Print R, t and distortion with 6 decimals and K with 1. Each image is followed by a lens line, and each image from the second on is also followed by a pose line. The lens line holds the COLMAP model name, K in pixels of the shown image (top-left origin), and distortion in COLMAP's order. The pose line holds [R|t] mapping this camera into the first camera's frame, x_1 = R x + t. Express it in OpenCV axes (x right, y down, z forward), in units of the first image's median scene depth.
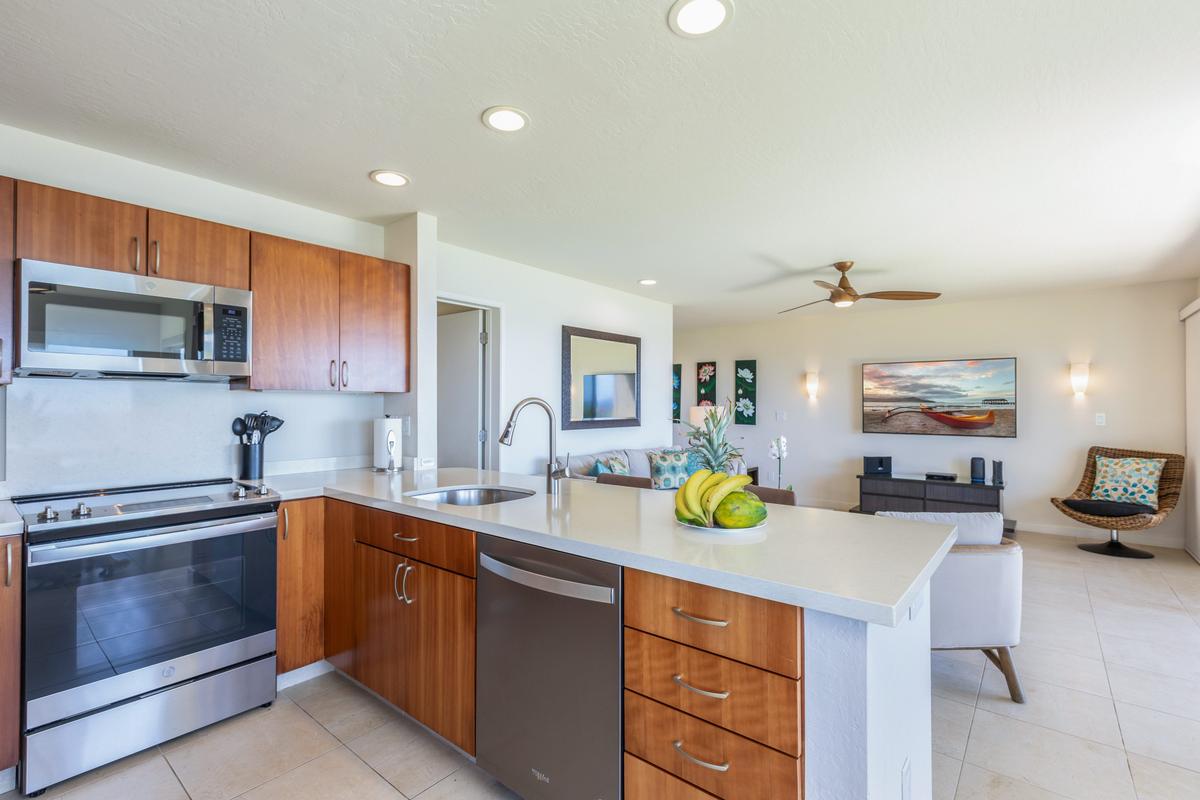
lens RADIAL K [[537.4, 0, 601.0], [0, 537.4, 398.0], [0, 0, 1]] dist [0.002218, -0.000108]
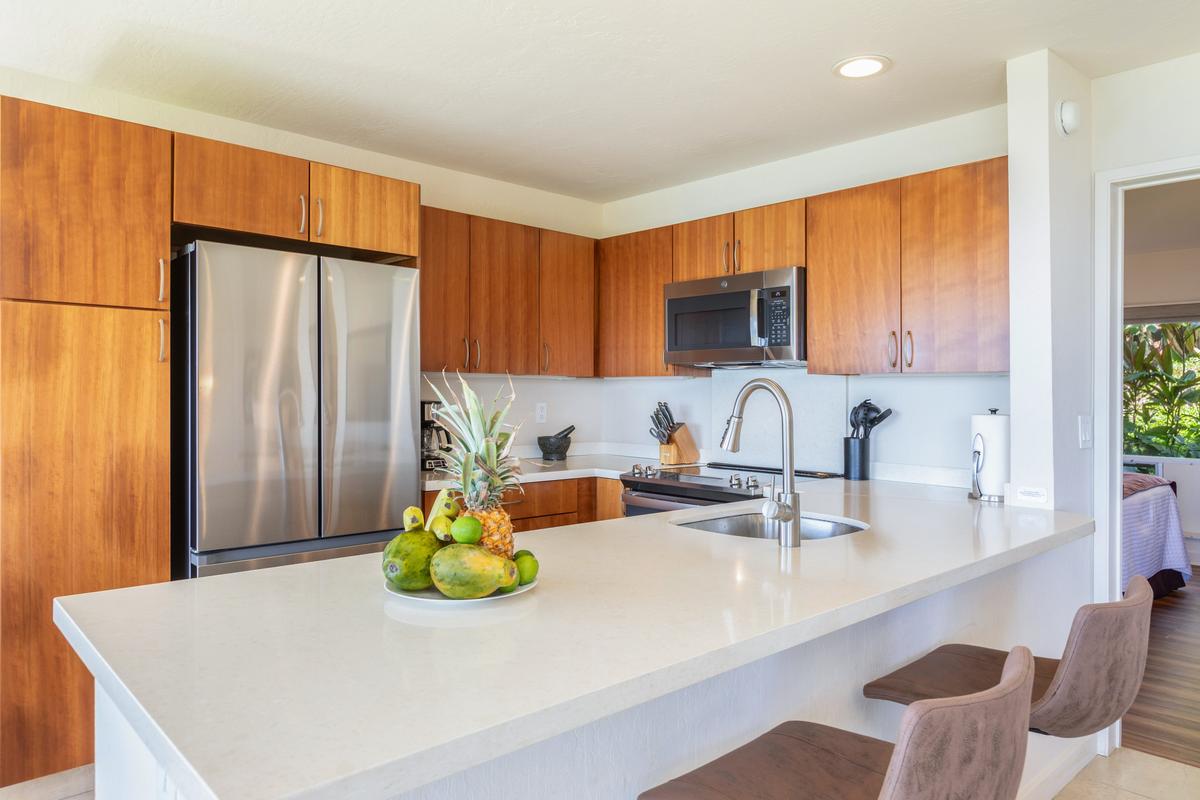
lens RADIAL K [[778.9, 0, 596.4], [0, 778.9, 393.3], [0, 0, 1]] dist [0.002116, -0.000079]
pose [[-0.138724, -0.000398, -0.990331, 0.356686], [0.005401, 0.999985, -0.001159, 0.007932], [0.990316, -0.005510, -0.138720, 0.431068]]
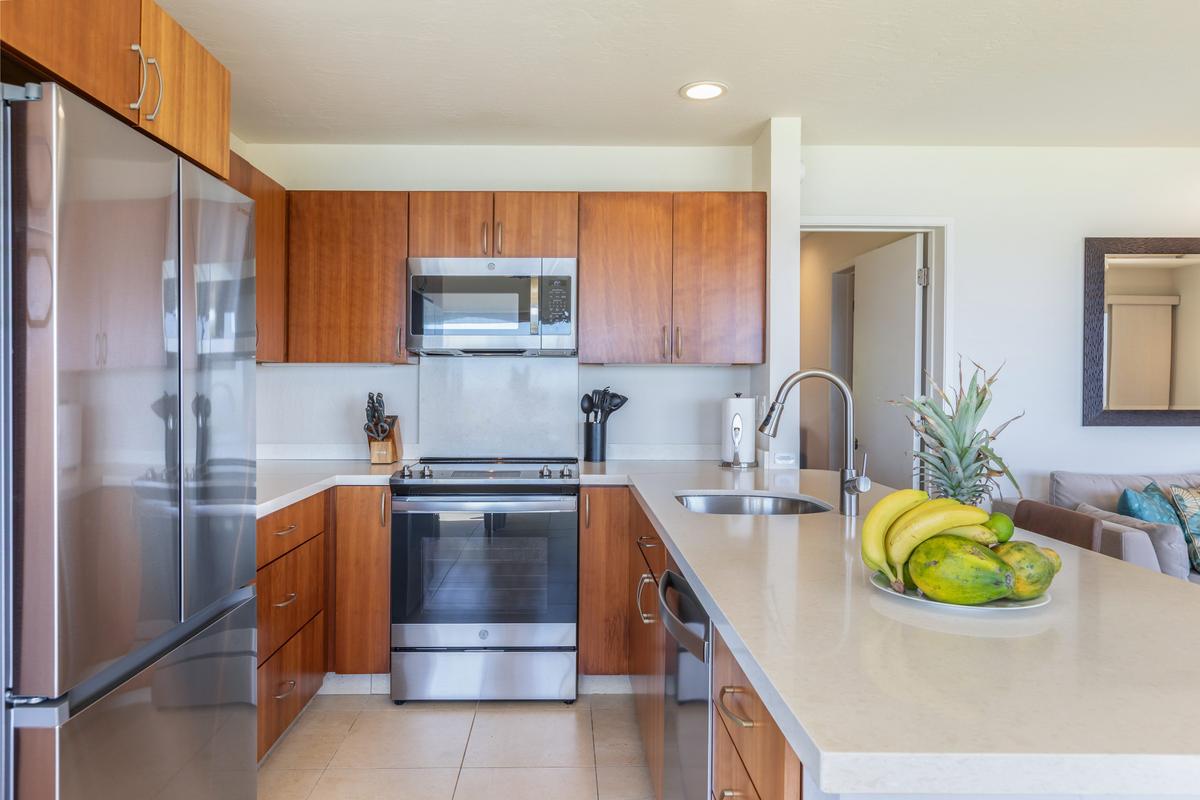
lens RADIAL K [[759.0, 0, 534.6], [0, 759.0, 377.9], [0, 0, 1]] dist [0.001155, -0.000812]
pose [[0.645229, -0.004037, -0.763978, 0.155162], [0.009659, 0.999949, 0.002874, 0.002269], [0.763928, -0.009234, 0.645236, 0.049644]]
